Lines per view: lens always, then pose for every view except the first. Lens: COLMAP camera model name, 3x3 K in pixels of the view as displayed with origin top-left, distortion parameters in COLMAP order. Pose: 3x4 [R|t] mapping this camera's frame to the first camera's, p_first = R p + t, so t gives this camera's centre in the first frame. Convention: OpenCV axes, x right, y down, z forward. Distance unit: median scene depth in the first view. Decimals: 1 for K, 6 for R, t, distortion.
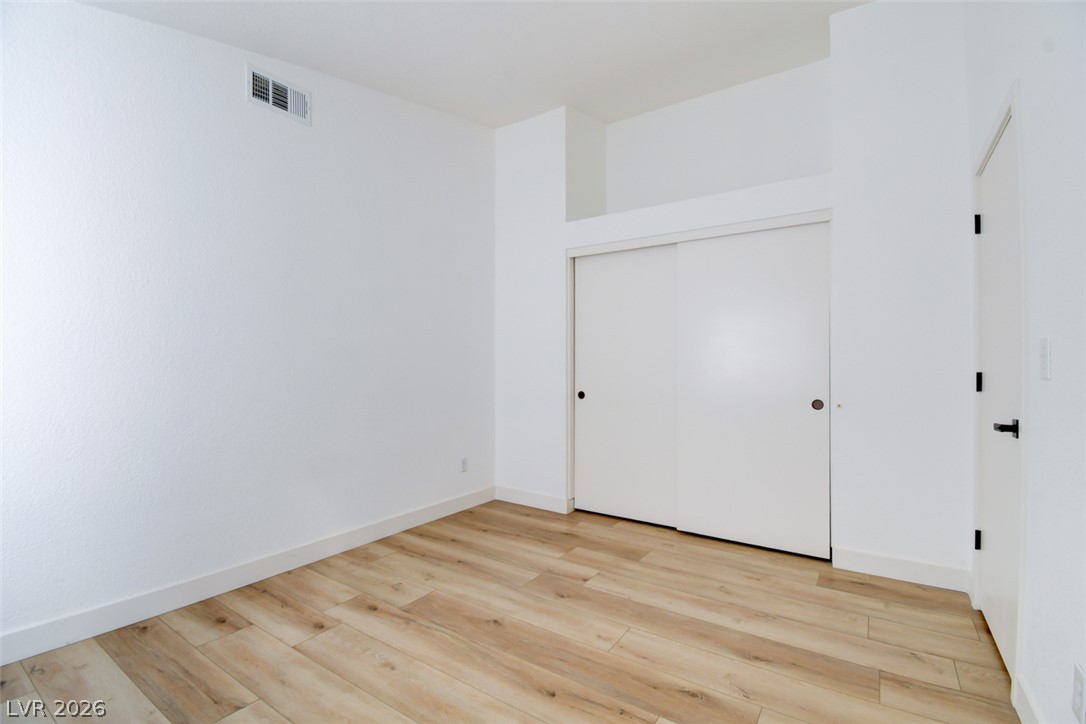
lens RADIAL K [[481.7, 0, 539.4], [0, 481.7, 365.8], [0, 0, 1]] dist [0.009661, -0.017026]
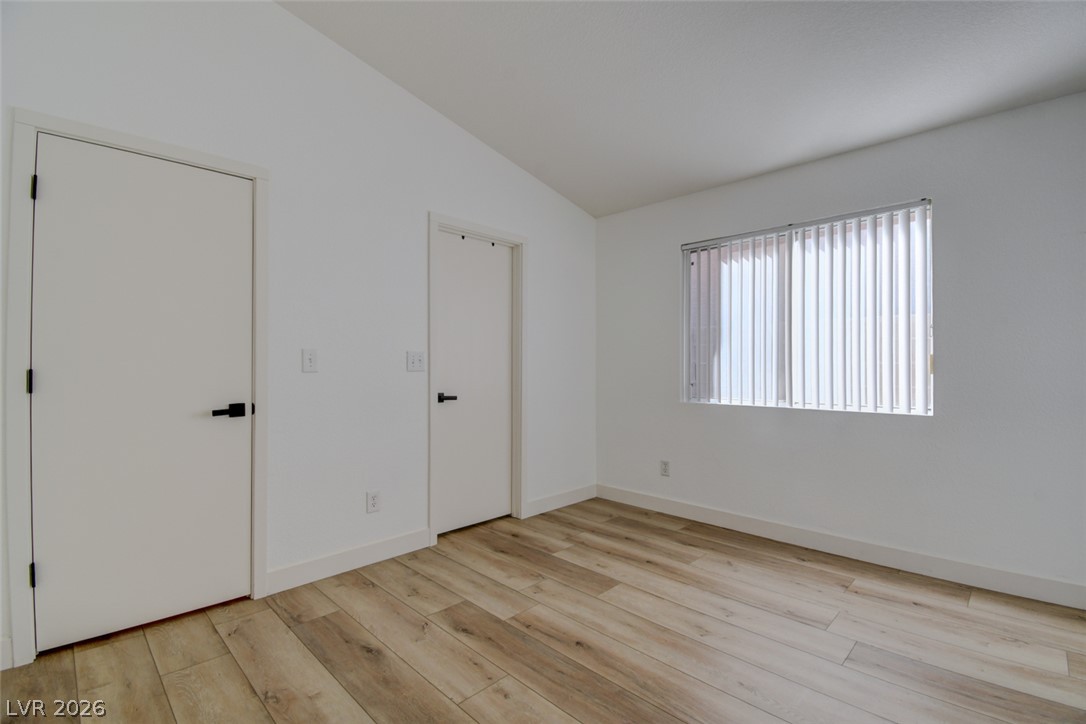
lens RADIAL K [[481.7, 0, 539.5], [0, 481.7, 364.1], [0, 0, 1]] dist [0.009661, -0.017026]
pose [[-0.981695, -0.006223, 0.190358, -0.088649], [-0.008216, 0.999919, -0.009682, 0.010762], [-0.190282, -0.011068, -0.981667, 1.939401]]
